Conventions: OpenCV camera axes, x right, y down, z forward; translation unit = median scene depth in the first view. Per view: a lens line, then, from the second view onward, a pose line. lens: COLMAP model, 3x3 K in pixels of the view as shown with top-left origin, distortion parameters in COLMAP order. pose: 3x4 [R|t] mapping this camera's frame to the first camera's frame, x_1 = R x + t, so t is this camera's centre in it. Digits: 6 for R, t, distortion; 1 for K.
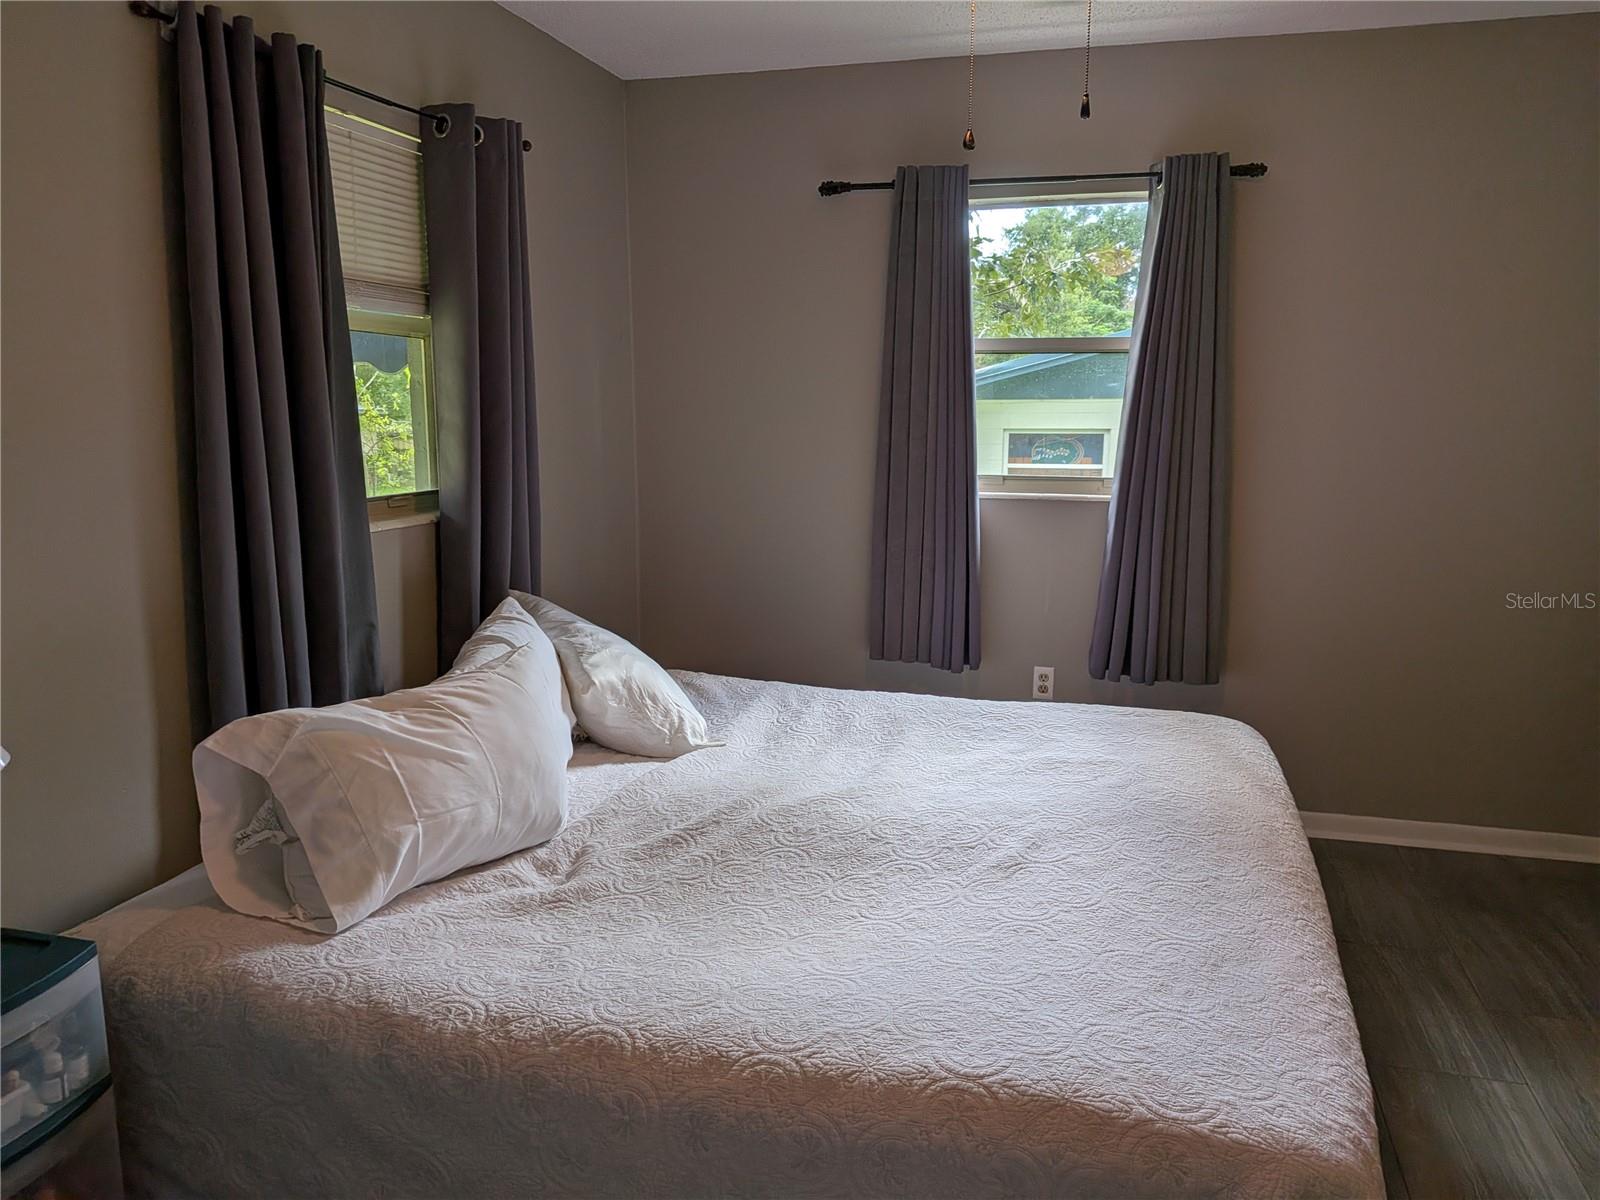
lens RADIAL K [[1149.9, 0, 800.0], [0, 1149.9, 600.0], [0, 0, 1]] dist [0.092832, -0.146268]
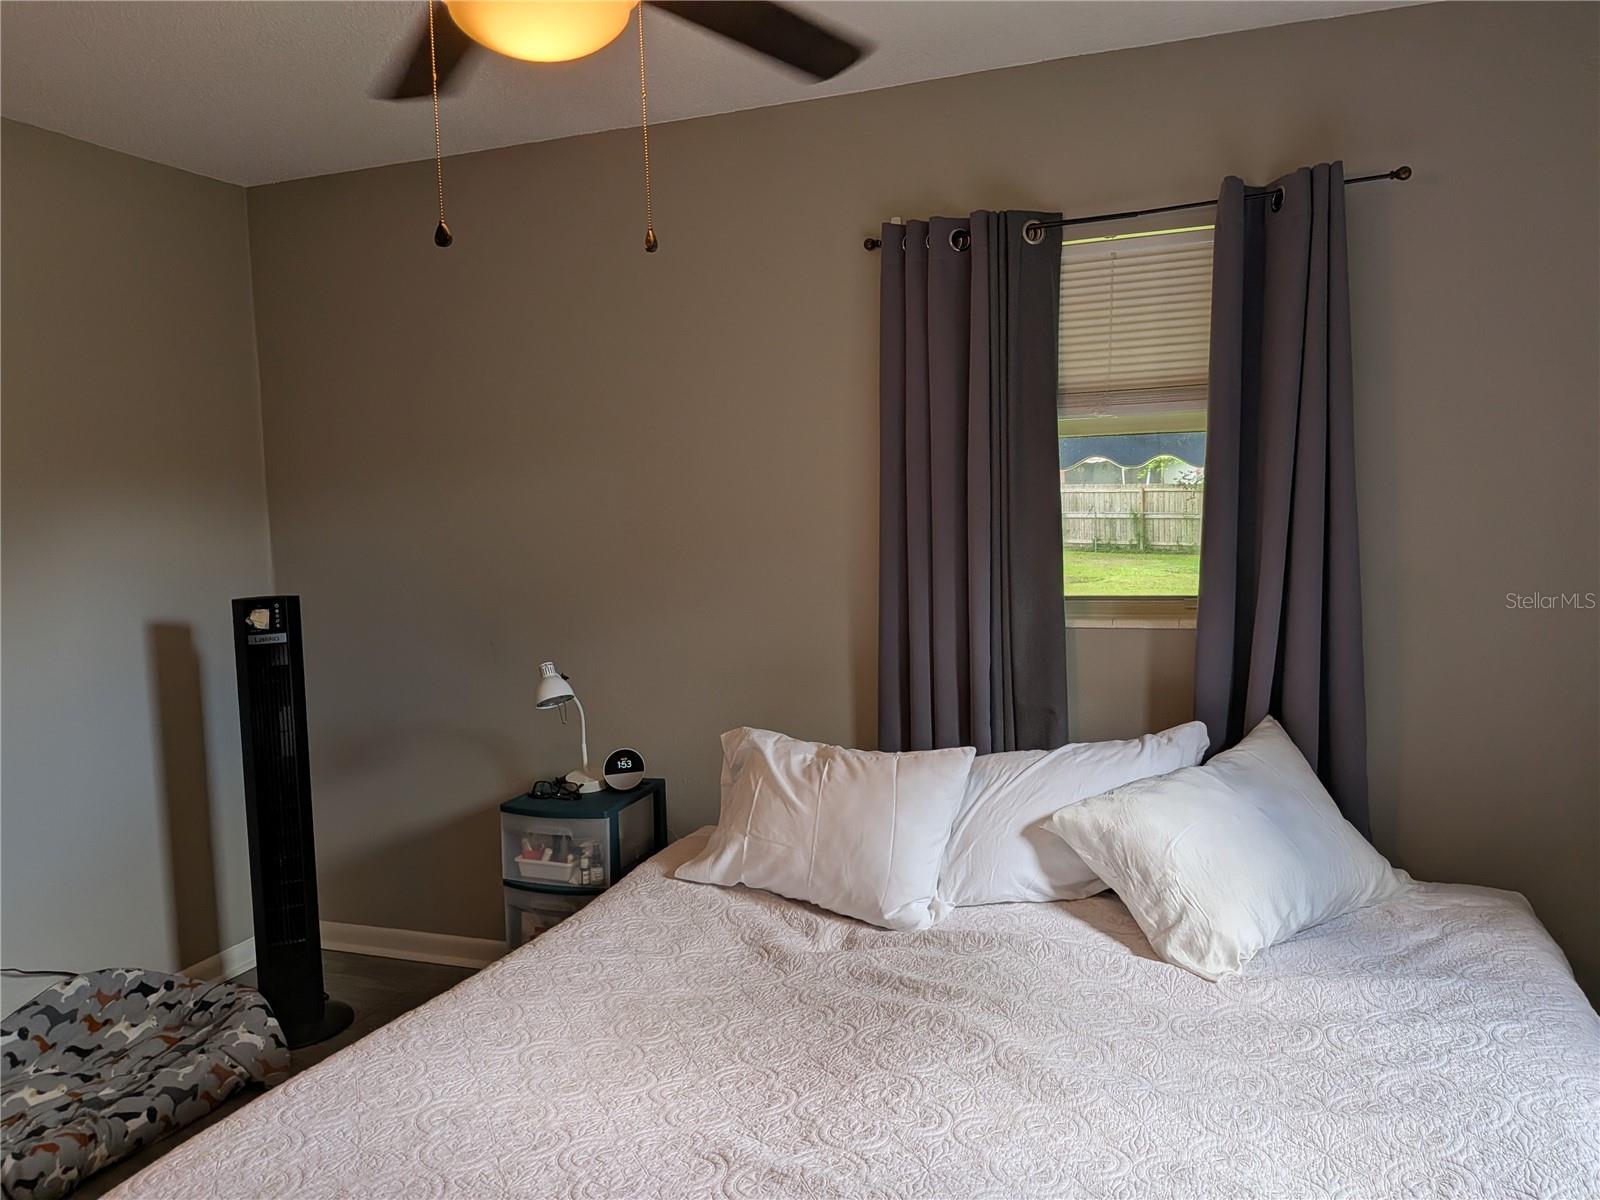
lens RADIAL K [[1071.2, 0, 800.1], [0, 1071.2, 627.4], [0, 0, 1]] dist [0.007545, 0.001922]
pose [[-0.052197, 0.099338, -0.993684, 0.724204], [-0.143723, 0.983934, 0.105913, -0.150181], [0.988241, 0.148343, -0.037081, 0.936258]]
